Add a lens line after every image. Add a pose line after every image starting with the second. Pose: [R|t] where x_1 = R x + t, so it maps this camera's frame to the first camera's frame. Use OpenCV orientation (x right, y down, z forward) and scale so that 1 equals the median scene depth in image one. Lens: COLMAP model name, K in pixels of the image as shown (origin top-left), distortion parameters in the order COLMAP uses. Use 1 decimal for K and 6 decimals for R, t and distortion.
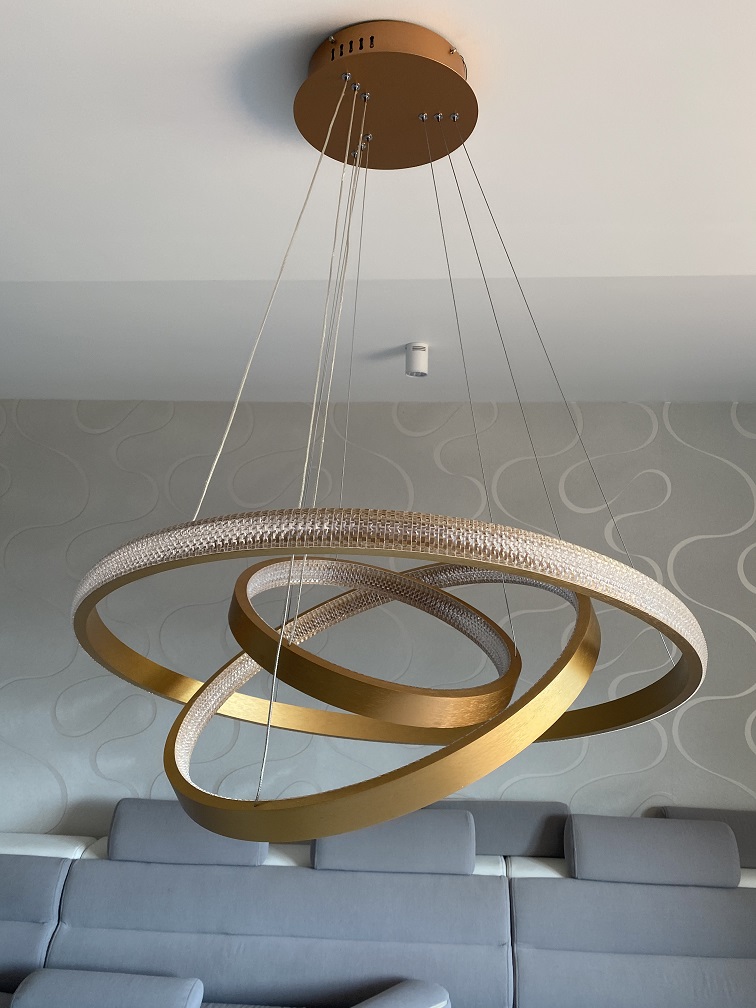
lens RADIAL K [[774.8, 0, 373.1], [0, 774.8, 496.2], [0, 0, 1]] dist [0.024033, -0.034804]
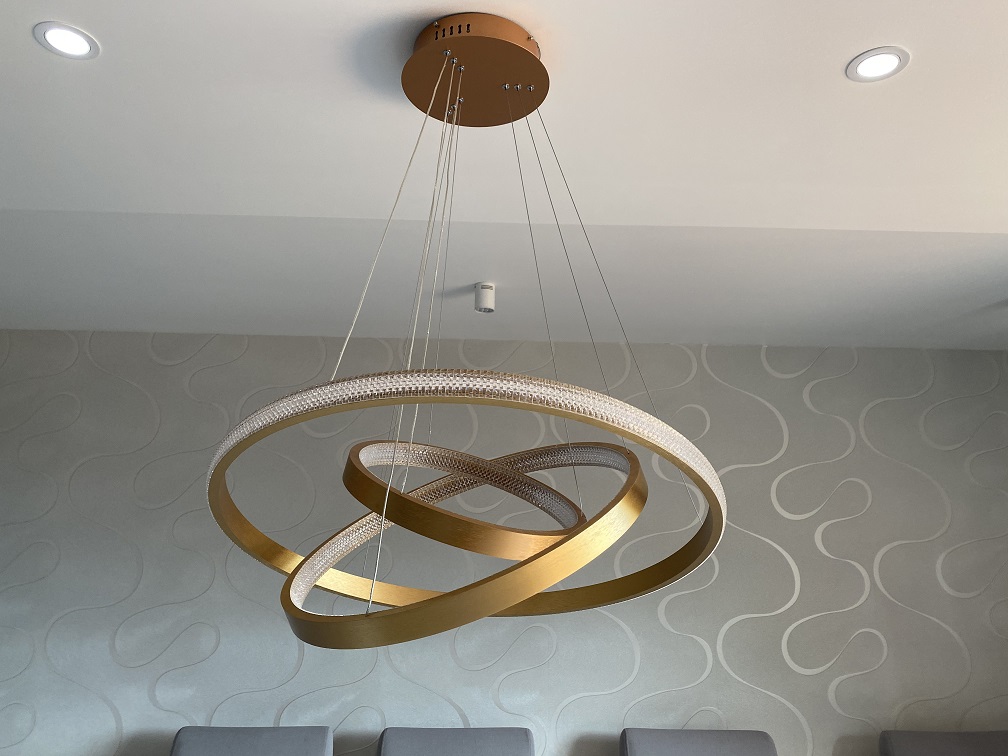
lens RADIAL K [[774.8, 0, 503.0], [0, 774.8, 369.6], [0, 0, 1]] dist [0.024033, -0.034804]
pose [[0.994943, 0.017651, 0.098880, -0.022946], [-0.007067, 0.994300, -0.106383, 0.039835], [-0.100194, 0.105146, 0.989396, -0.077011]]
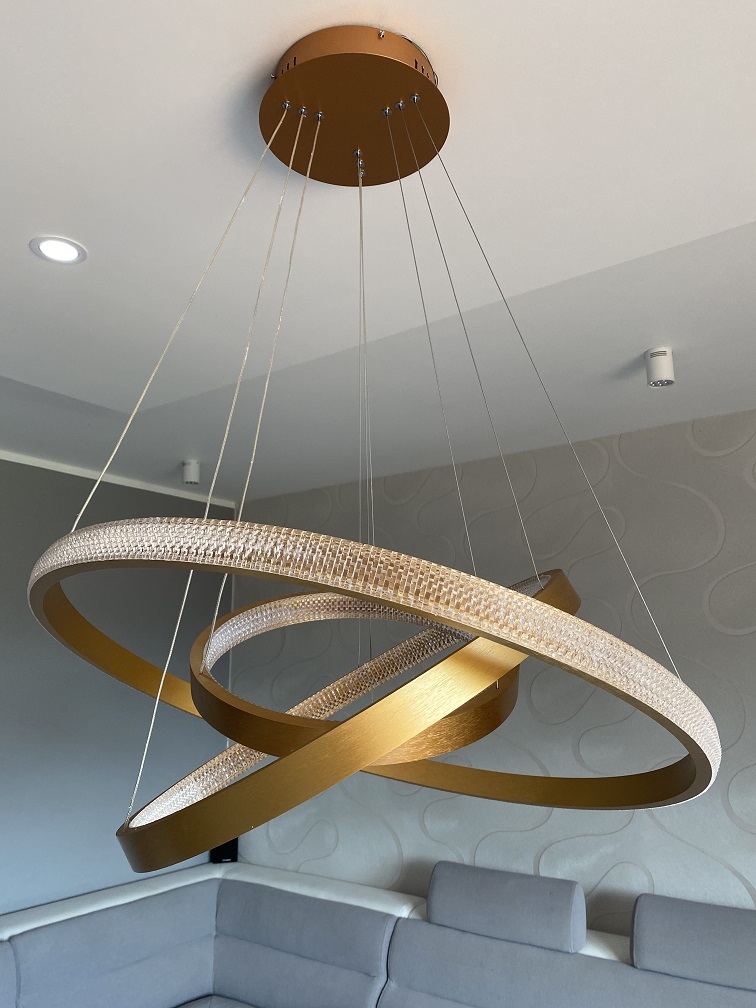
lens RADIAL K [[774.8, 0, 368.9], [0, 774.8, 499.2], [0, 0, 1]] dist [0.024033, -0.034804]
pose [[0.843839, -0.138863, -0.518317, 0.194861], [0.092557, 0.989124, -0.114311, 0.036777], [0.528554, 0.048486, 0.847514, 0.086858]]
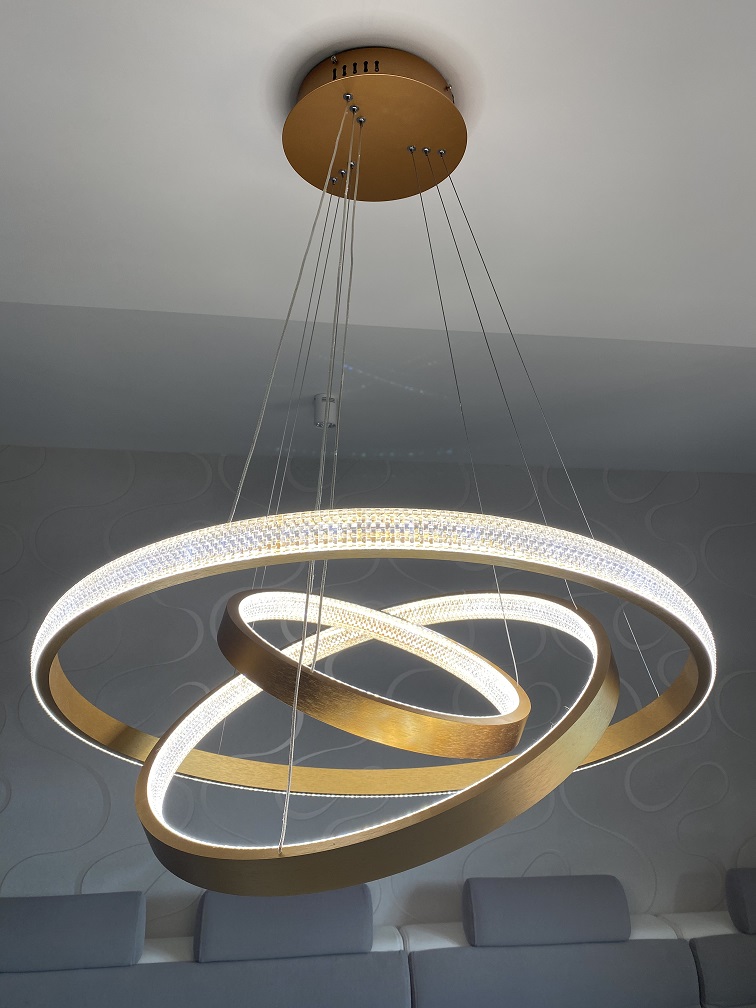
lens RADIAL K [[774.8, 0, 381.7], [0, 774.8, 497.1], [0, 0, 1]] dist [0.024033, -0.034804]
pose [[0.977219, 0.027124, 0.210492, -0.072082], [-0.007760, 0.995703, -0.092281, 0.022721], [-0.212091, 0.088546, 0.973230, 0.027885]]
